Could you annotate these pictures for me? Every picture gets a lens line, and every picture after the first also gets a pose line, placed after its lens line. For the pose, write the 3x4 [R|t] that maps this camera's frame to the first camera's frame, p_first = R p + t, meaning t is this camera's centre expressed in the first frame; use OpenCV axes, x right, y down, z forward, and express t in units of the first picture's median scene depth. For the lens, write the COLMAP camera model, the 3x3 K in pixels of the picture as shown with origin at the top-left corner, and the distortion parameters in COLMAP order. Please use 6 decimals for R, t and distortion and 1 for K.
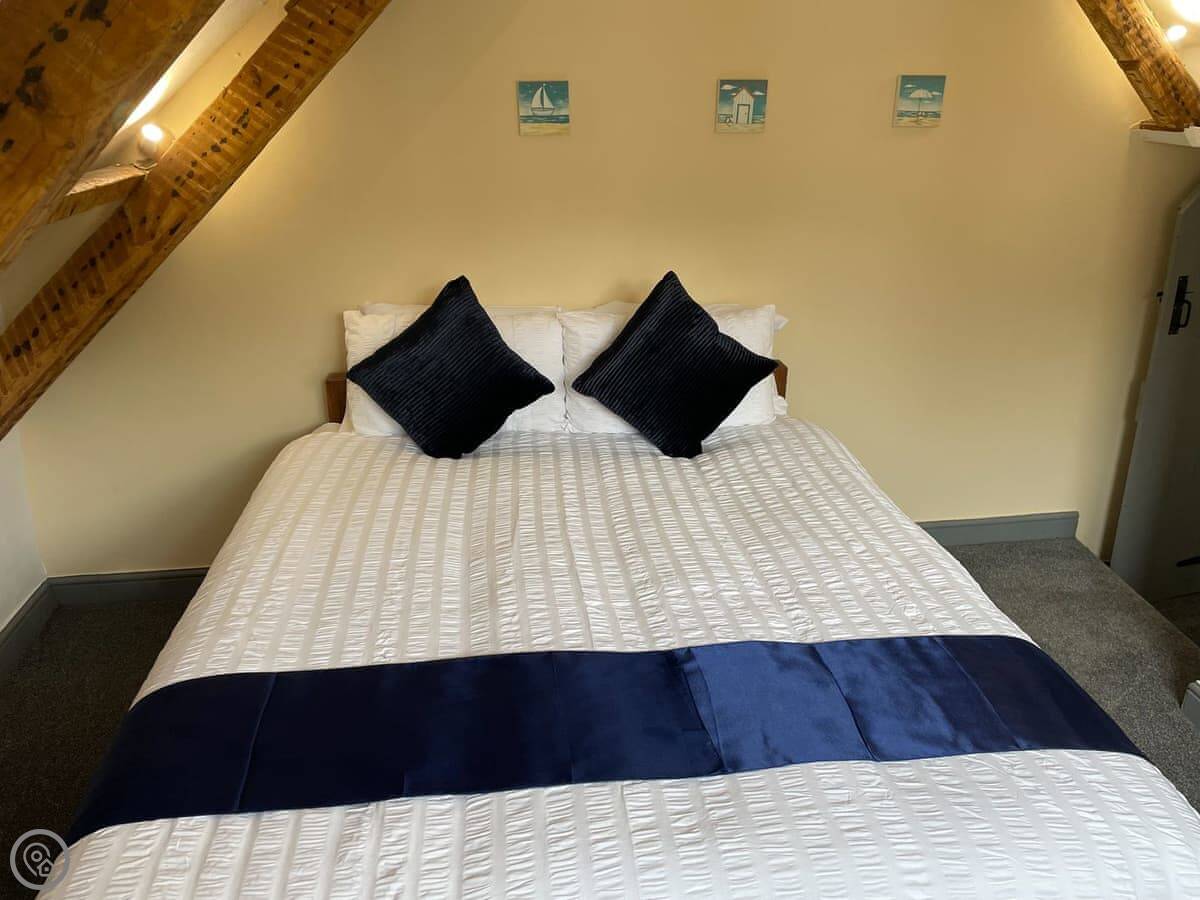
lens RADIAL K [[916.1, 0, 600.0], [0, 916.1, 450.0], [0, 0, 1]] dist [0.099790, -0.126783]
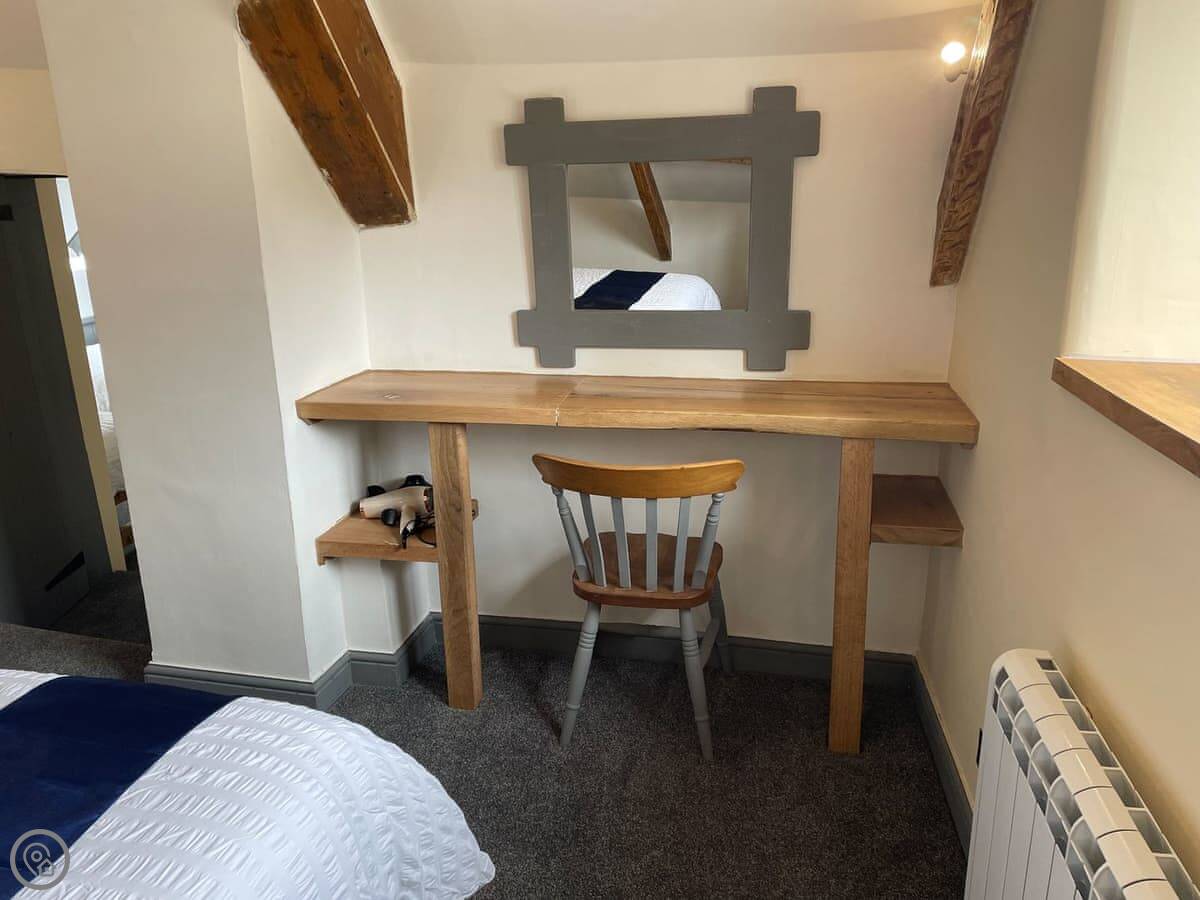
lens RADIAL K [[916.1, 0, 600.0], [0, 916.1, 450.0], [0, 0, 1]] dist [0.099790, -0.126783]
pose [[0.289868, -0.285492, 0.913494, -0.102886], [0.340908, 0.922668, 0.180183, 0.011617], [-0.894292, 0.259189, 0.364779, 0.104662]]
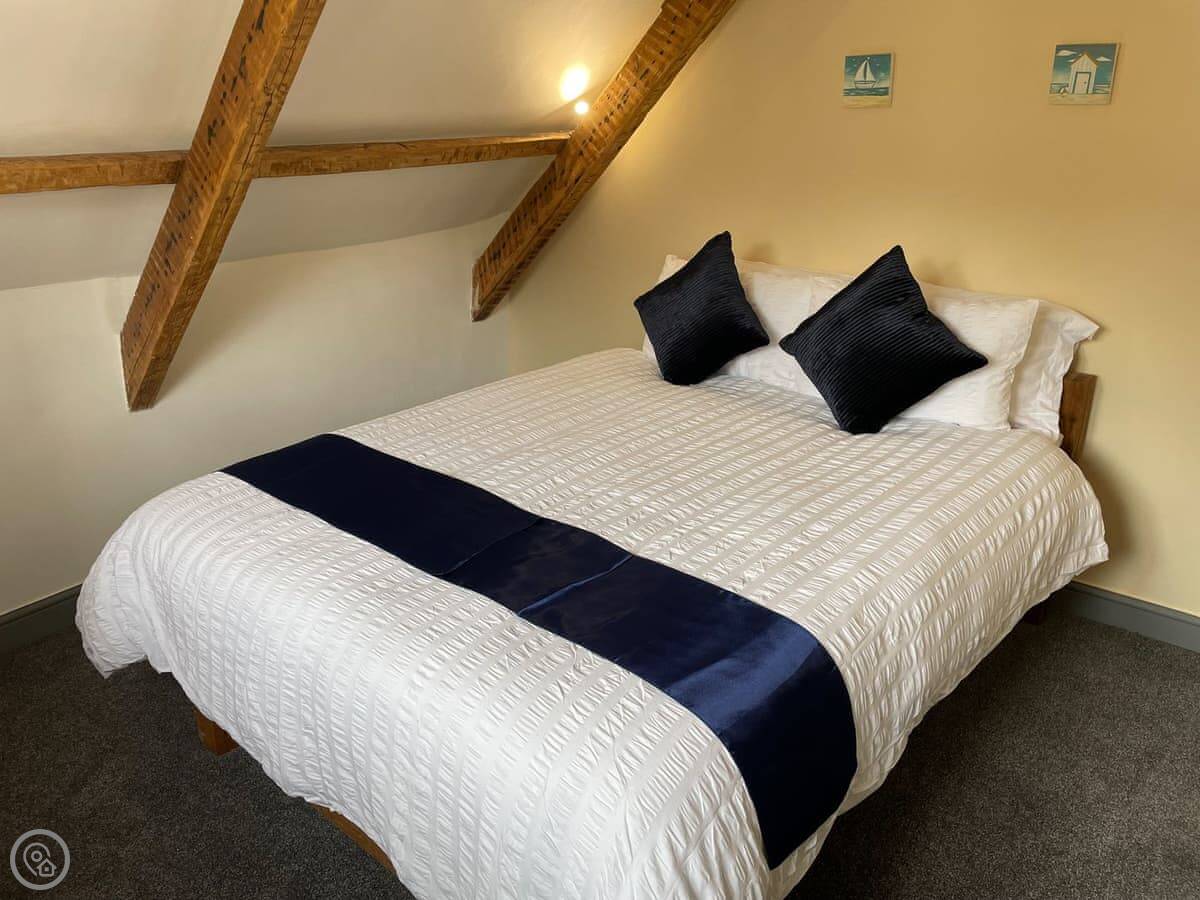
lens RADIAL K [[916.1, 0, 600.0], [0, 916.1, 450.0], [0, 0, 1]] dist [0.099790, -0.126783]
pose [[0.663149, 0.258854, -0.702302, 0.626825], [-0.254024, 0.960440, 0.114136, -0.019499], [0.704063, 0.102712, 0.702670, 0.115181]]
